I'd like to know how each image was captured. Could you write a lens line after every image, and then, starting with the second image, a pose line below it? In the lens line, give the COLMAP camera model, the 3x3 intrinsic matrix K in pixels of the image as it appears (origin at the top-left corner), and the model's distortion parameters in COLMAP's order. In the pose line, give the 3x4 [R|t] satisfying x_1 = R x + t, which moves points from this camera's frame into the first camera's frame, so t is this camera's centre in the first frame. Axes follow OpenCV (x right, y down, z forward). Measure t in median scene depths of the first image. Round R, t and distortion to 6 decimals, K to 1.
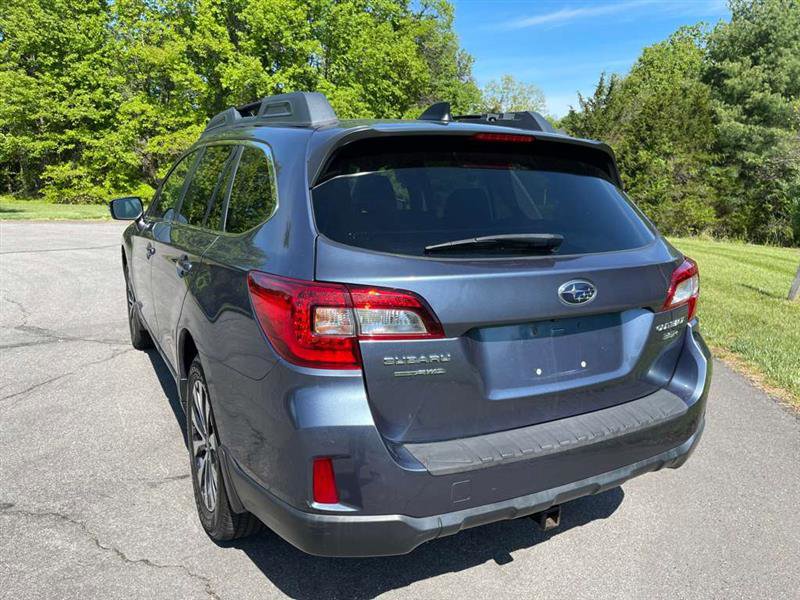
lens RADIAL K [[598.3, 0, 399.5], [0, 598.3, 303.8], [0, 0, 1]] dist [0.076028, -0.108800]
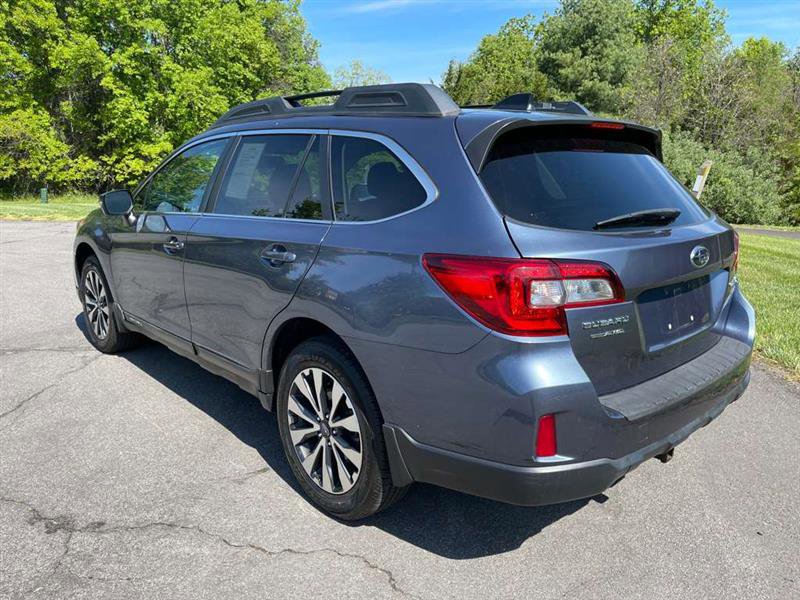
lens RADIAL K [[598.3, 0, 398.7], [0, 598.3, 294.9], [0, 0, 1]] dist [0.076028, -0.108800]
pose [[0.970700, -0.069809, 0.229929, -0.386783], [0.067615, 0.997559, 0.017416, -0.003026], [-0.230584, -0.001359, 0.973051, -0.014076]]
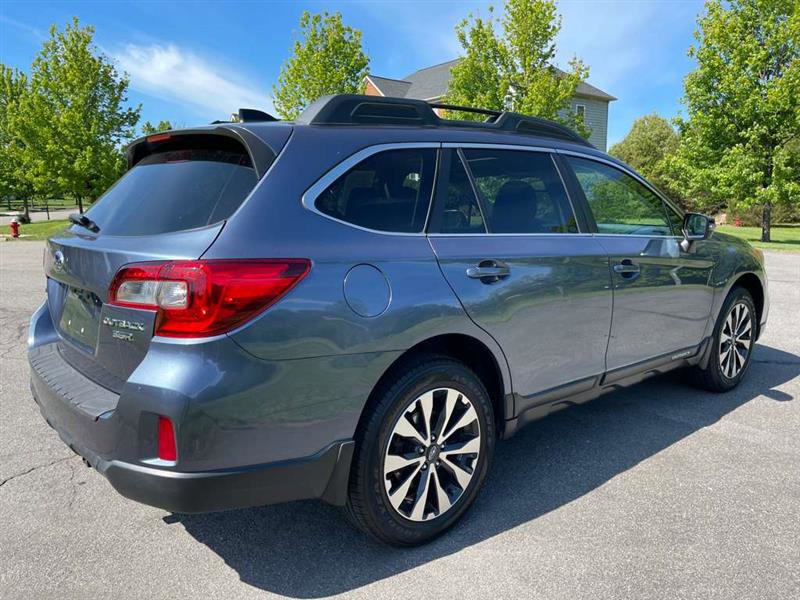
lens RADIAL K [[598.3, 0, 395.1], [0, 598.3, 302.7], [0, 0, 1]] dist [0.076028, -0.108800]
pose [[0.218184, 0.140575, -0.965730, 1.140666], [-0.200309, 0.974953, 0.096662, -0.133488], [0.955129, 0.172354, 0.240877, 0.951605]]
